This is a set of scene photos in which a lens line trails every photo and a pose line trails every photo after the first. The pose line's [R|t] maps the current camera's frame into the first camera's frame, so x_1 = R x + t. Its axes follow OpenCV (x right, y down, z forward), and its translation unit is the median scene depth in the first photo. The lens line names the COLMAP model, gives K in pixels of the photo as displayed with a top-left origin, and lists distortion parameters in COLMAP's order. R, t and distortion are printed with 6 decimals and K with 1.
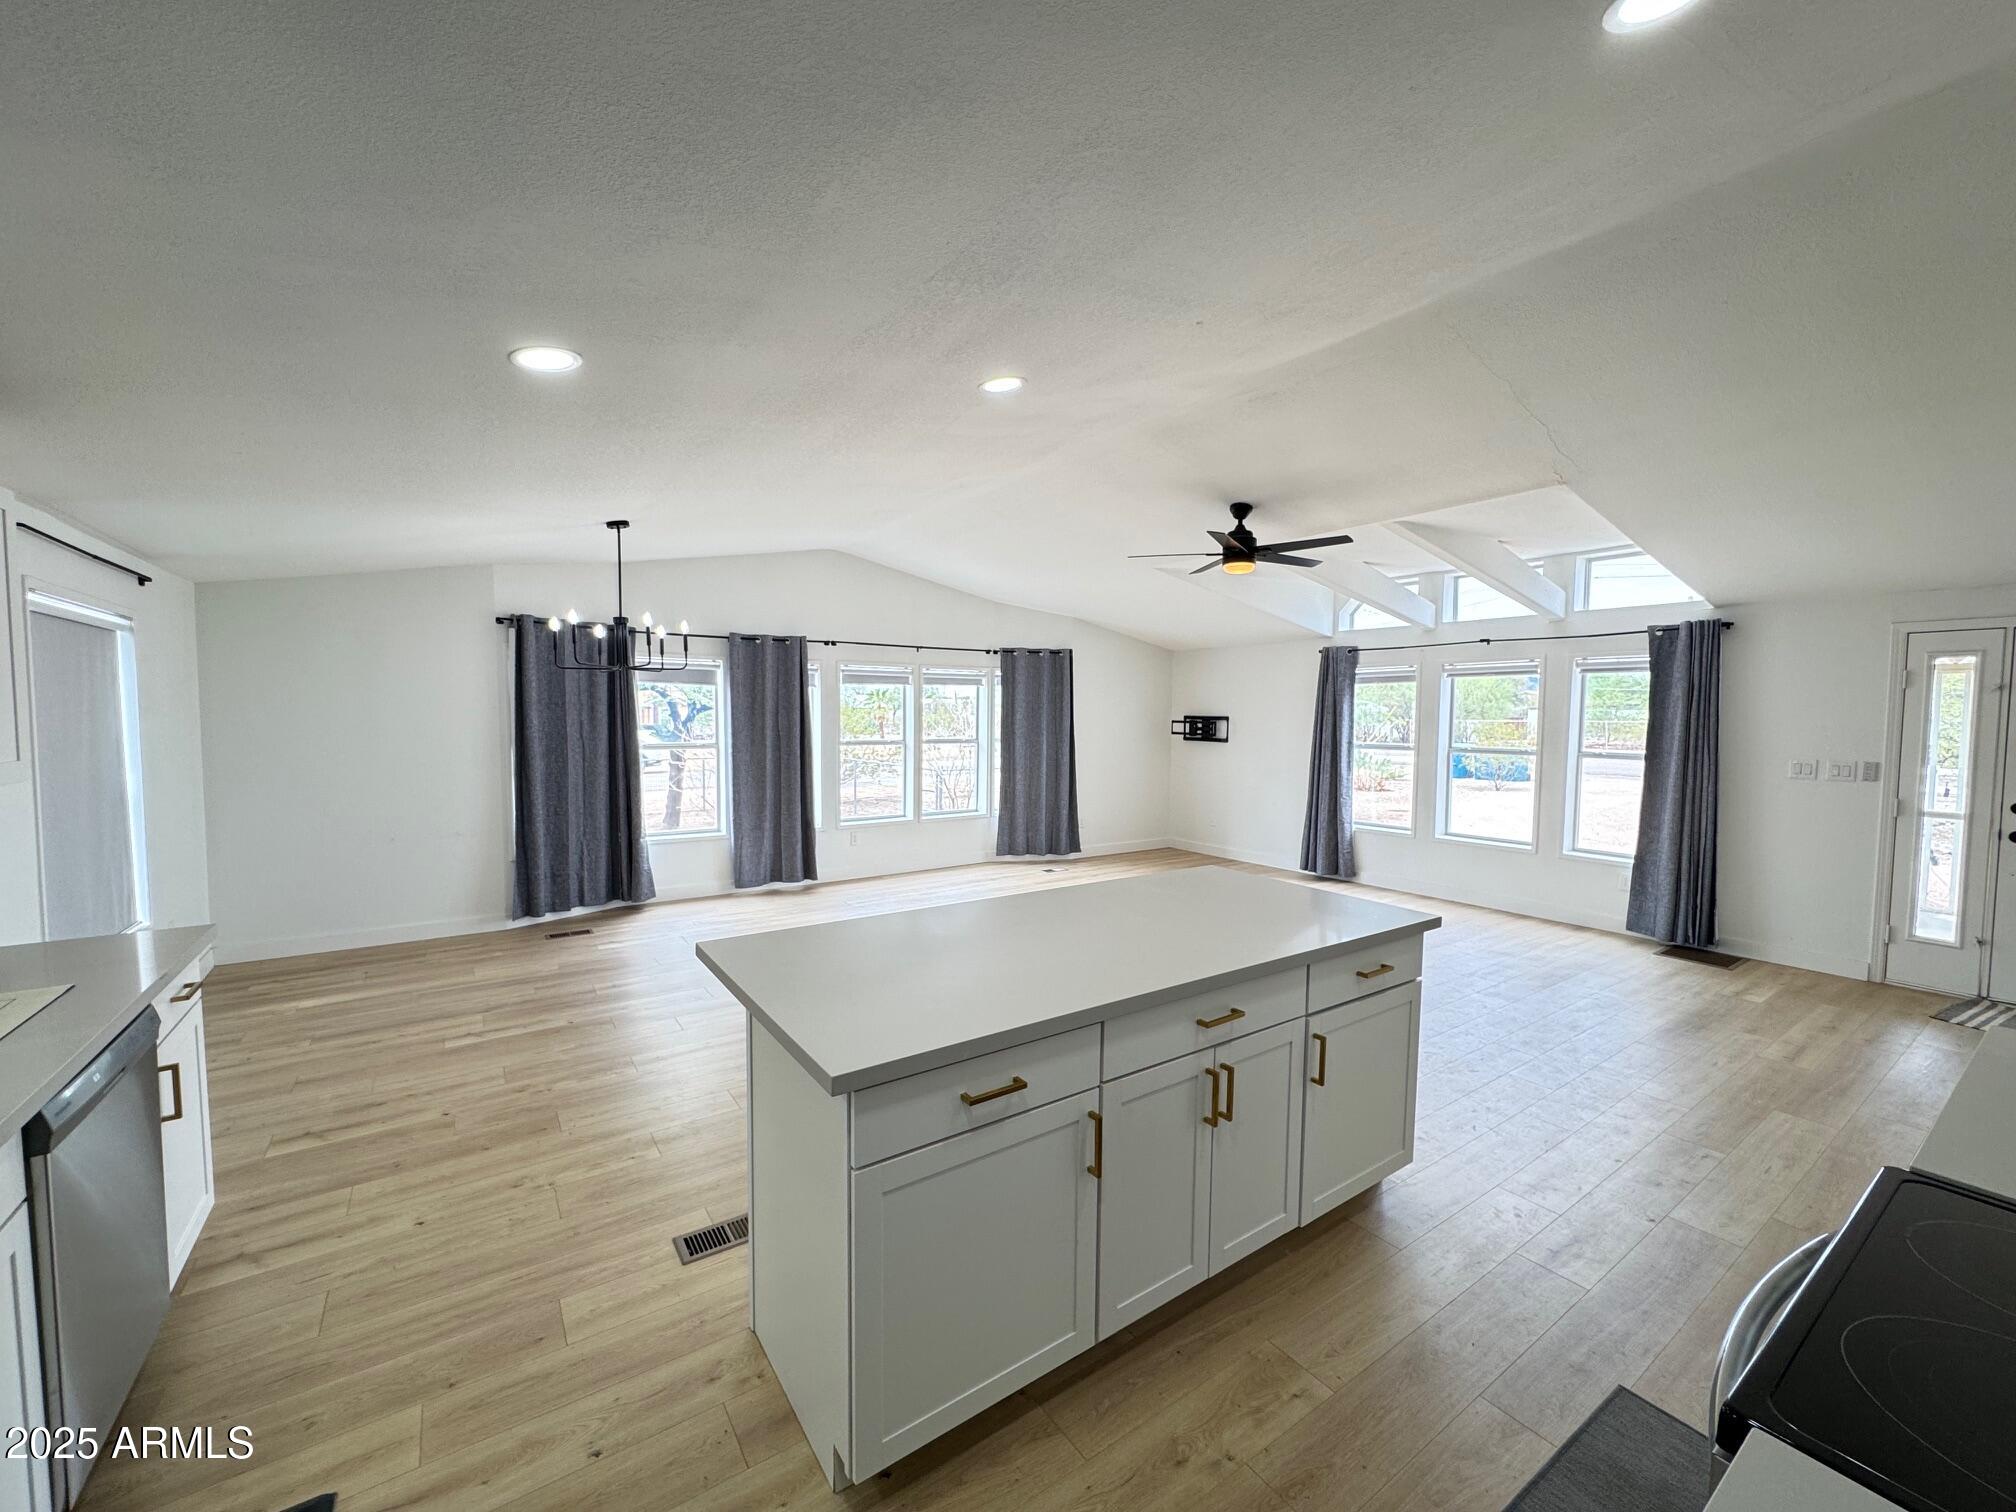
lens RADIAL K [[807.6, 0, 1008.0], [0, 807.6, 756.0], [0, 0, 1]] dist [-0.002706, -0.000279]
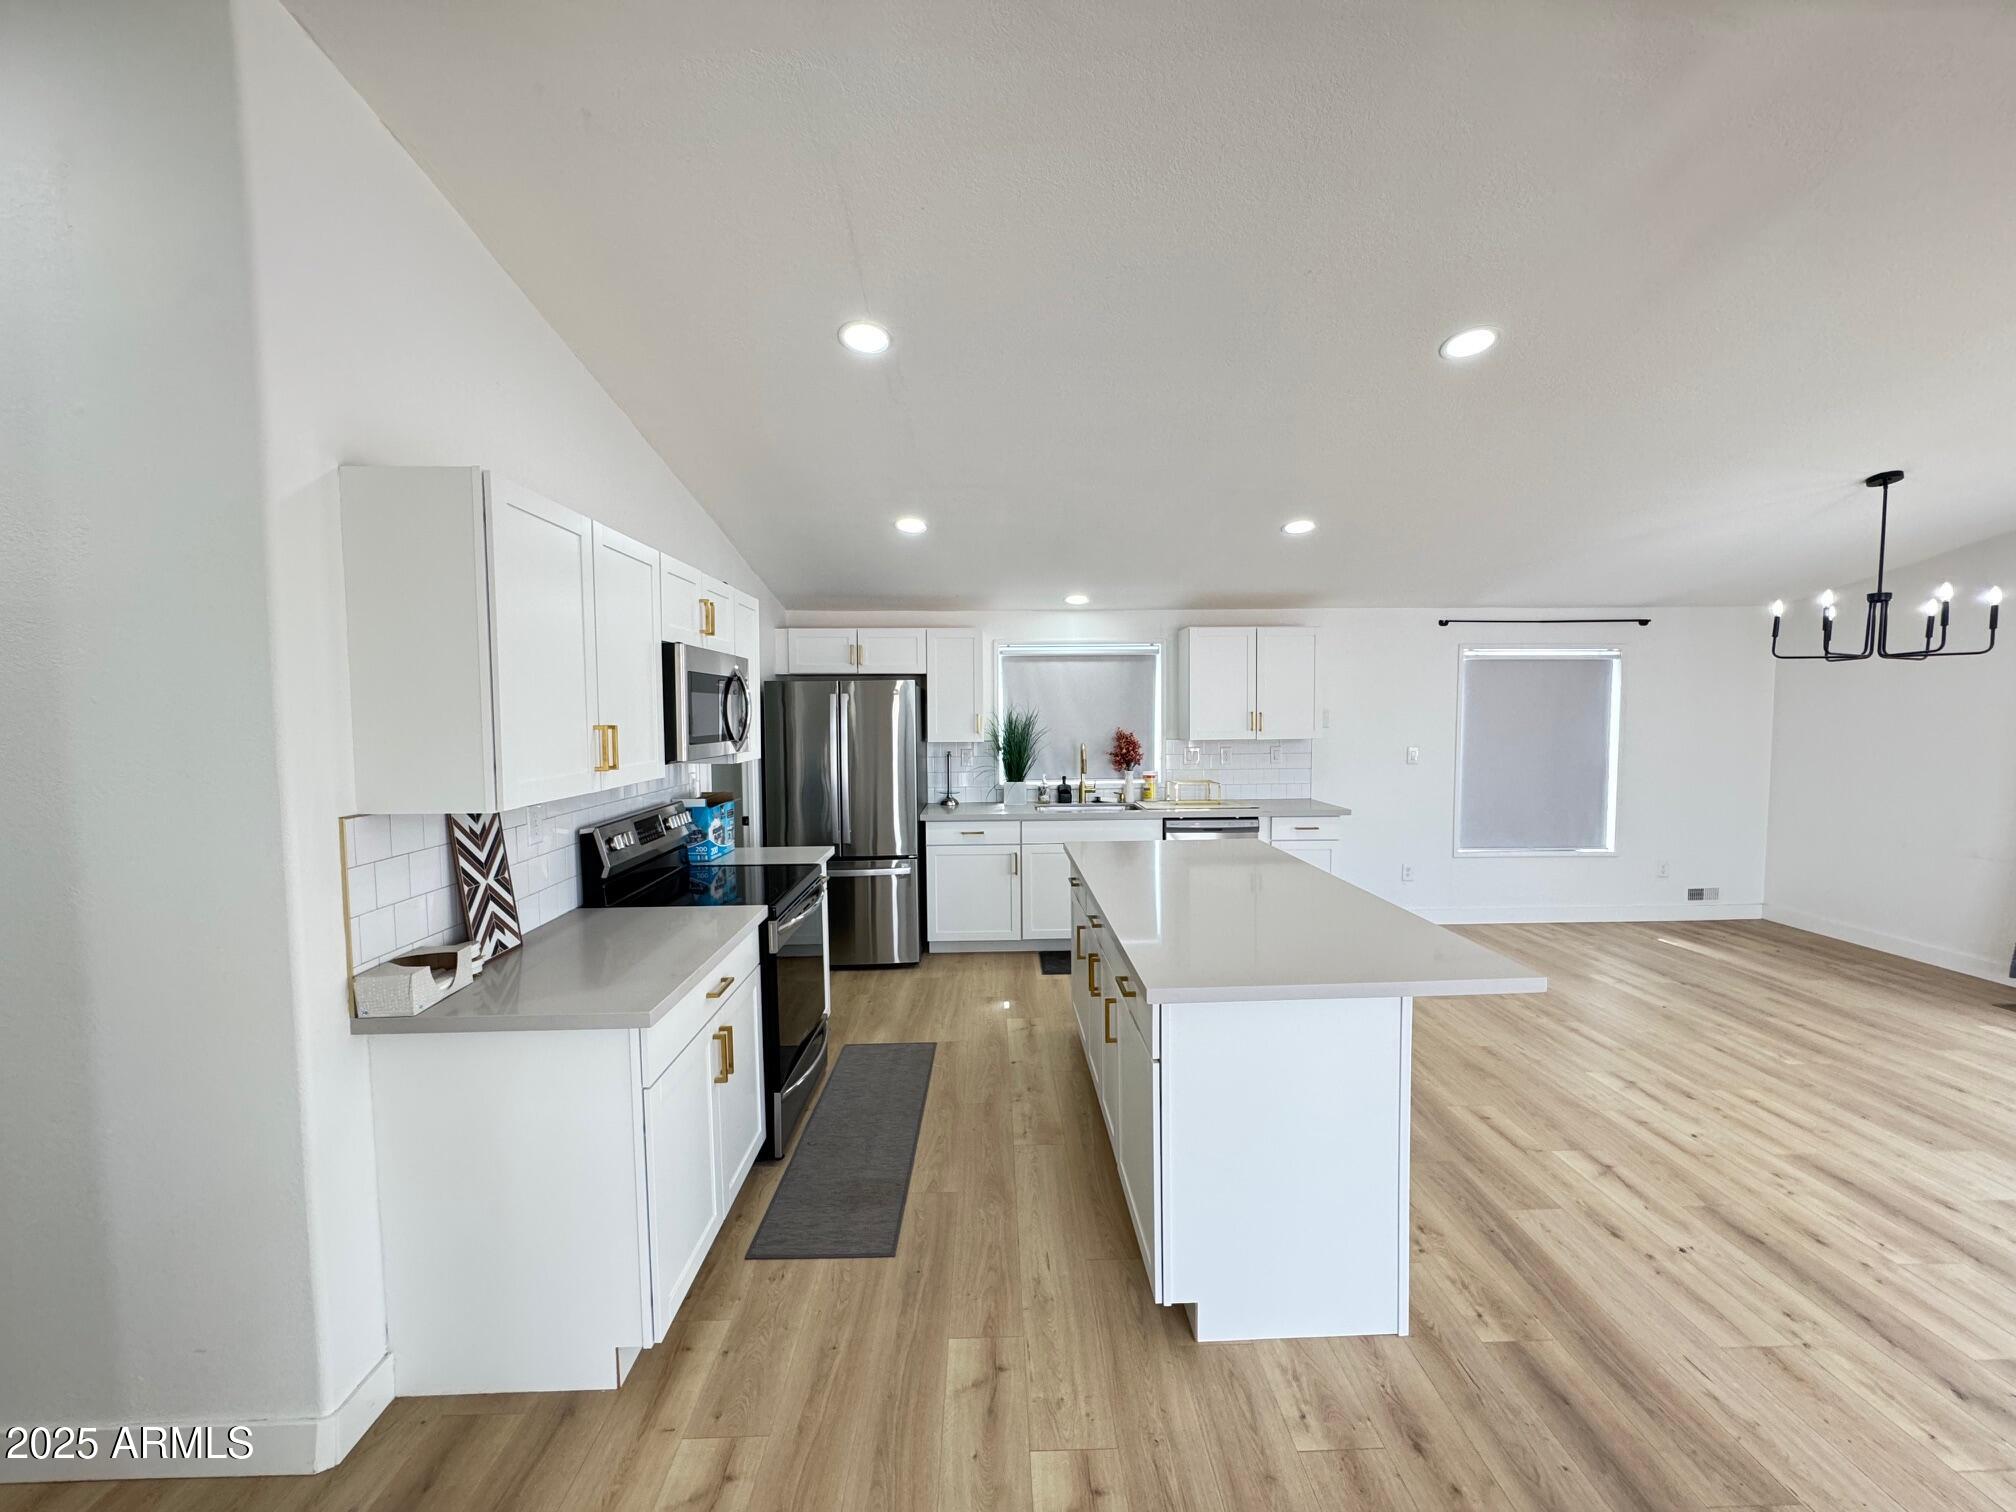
lens RADIAL K [[807.6, 0, 1008.0], [0, 807.6, 756.0], [0, 0, 1]] dist [-0.002706, -0.000279]
pose [[-0.546647, 0.044920, -0.836157, 0.869176], [-0.044034, 0.995636, 0.082275, -0.047966], [0.836205, 0.081795, -0.542284, 0.915175]]
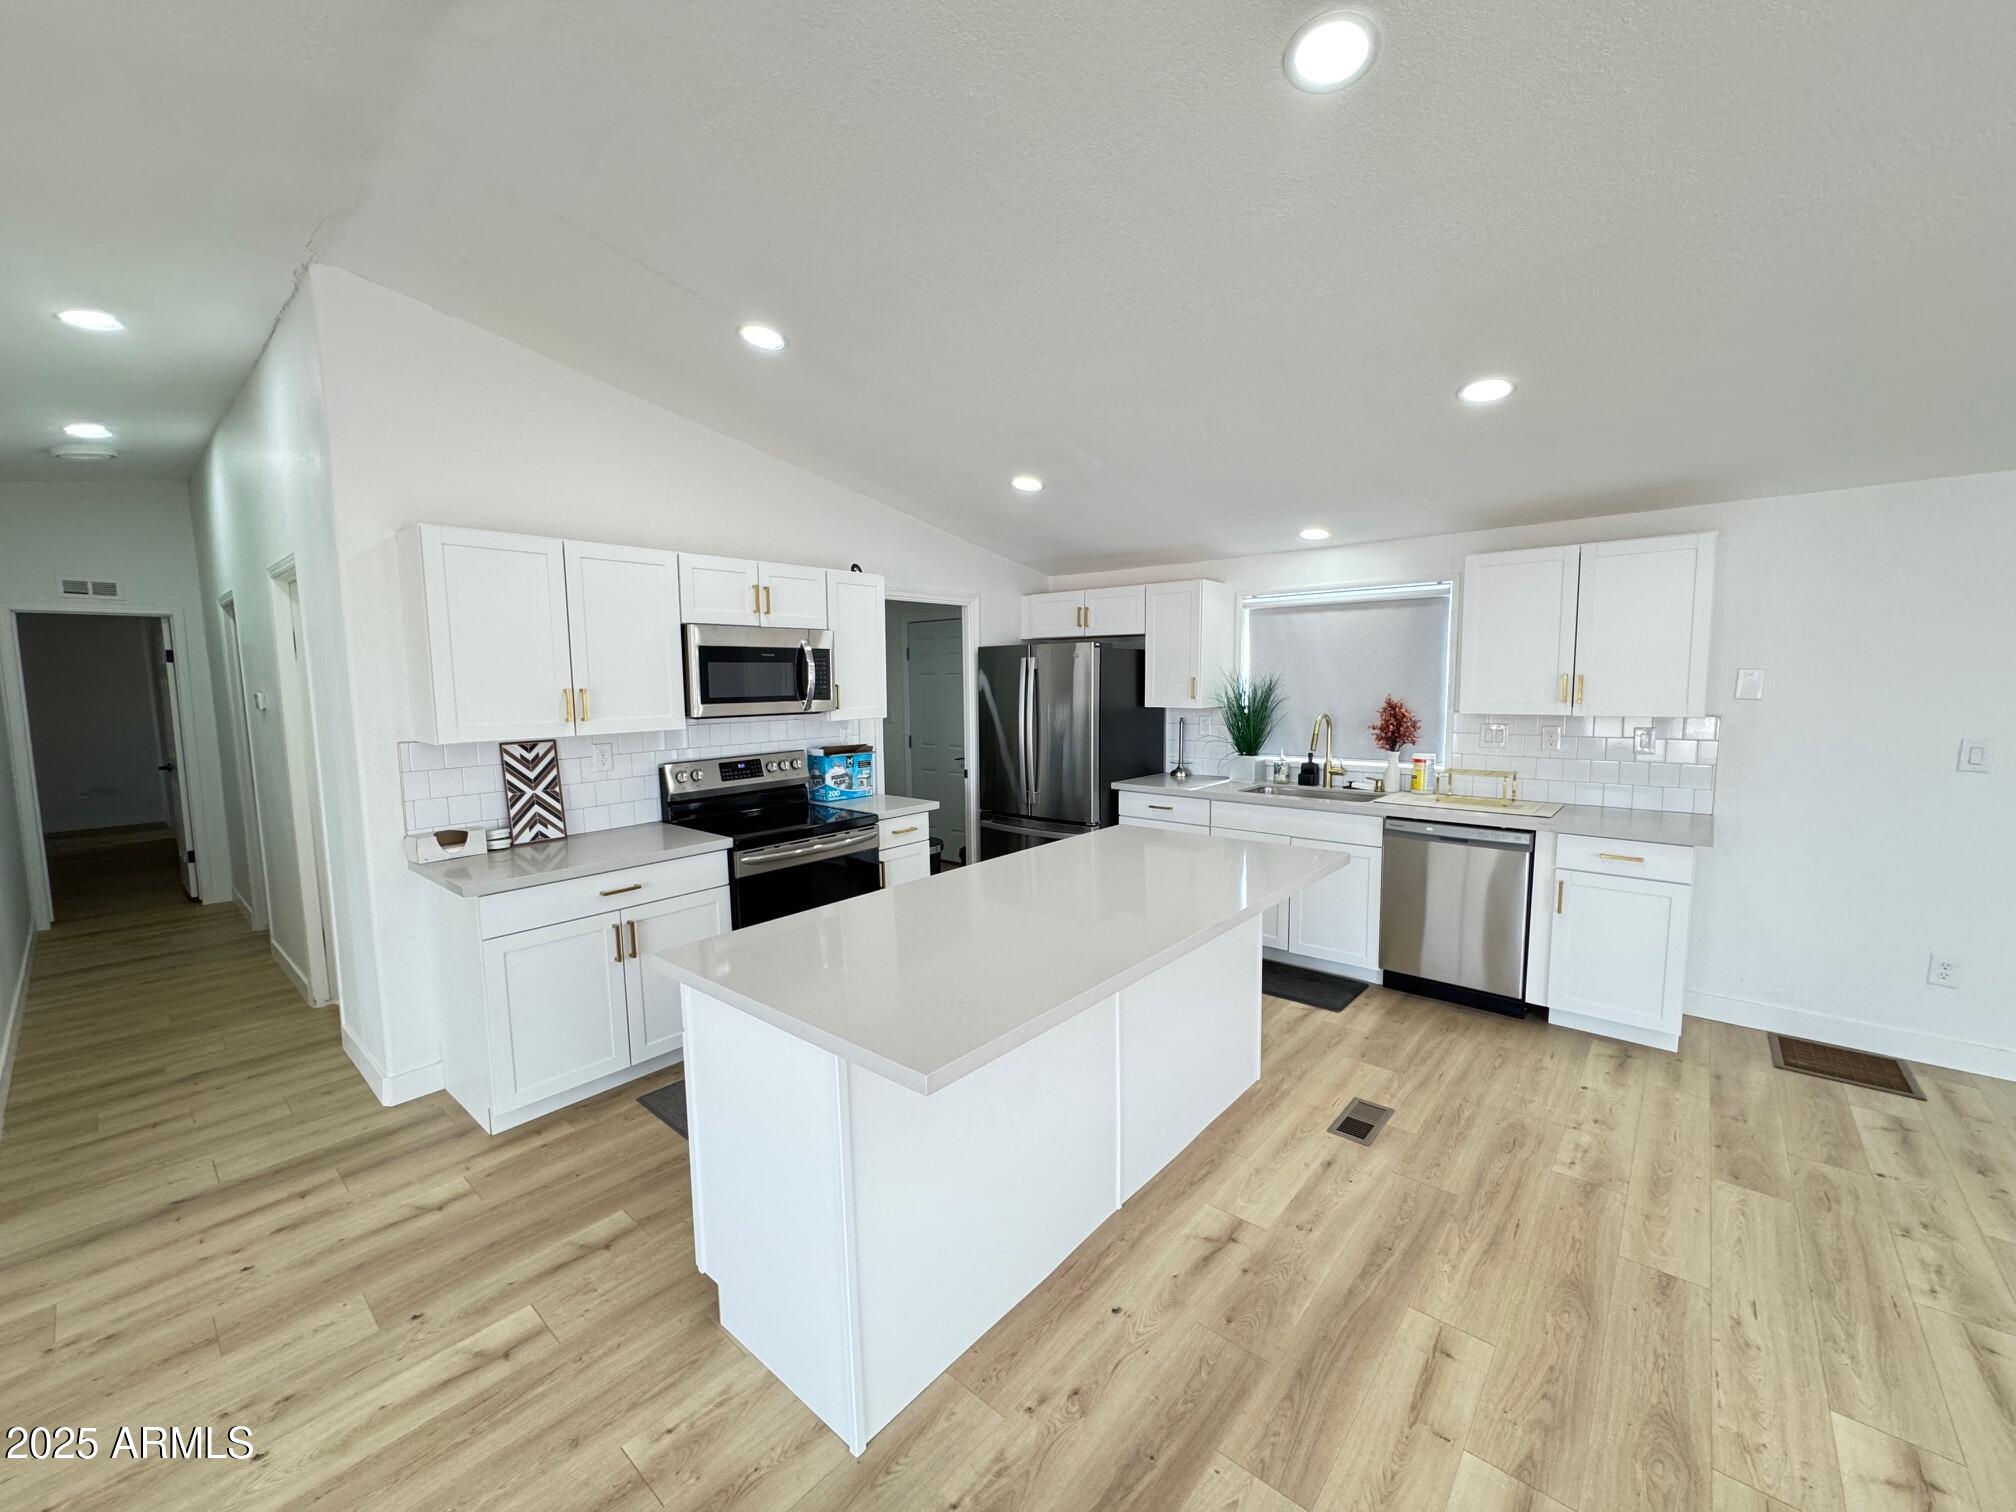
lens RADIAL K [[807.6, 0, 1008.0], [0, 807.6, 756.0], [0, 0, 1]] dist [-0.002706, -0.000279]
pose [[-0.968097, 0.029053, -0.248884, 0.287381], [-0.009852, 0.988074, 0.153662, -0.073055], [0.250380, 0.151212, -0.956266, 1.270528]]
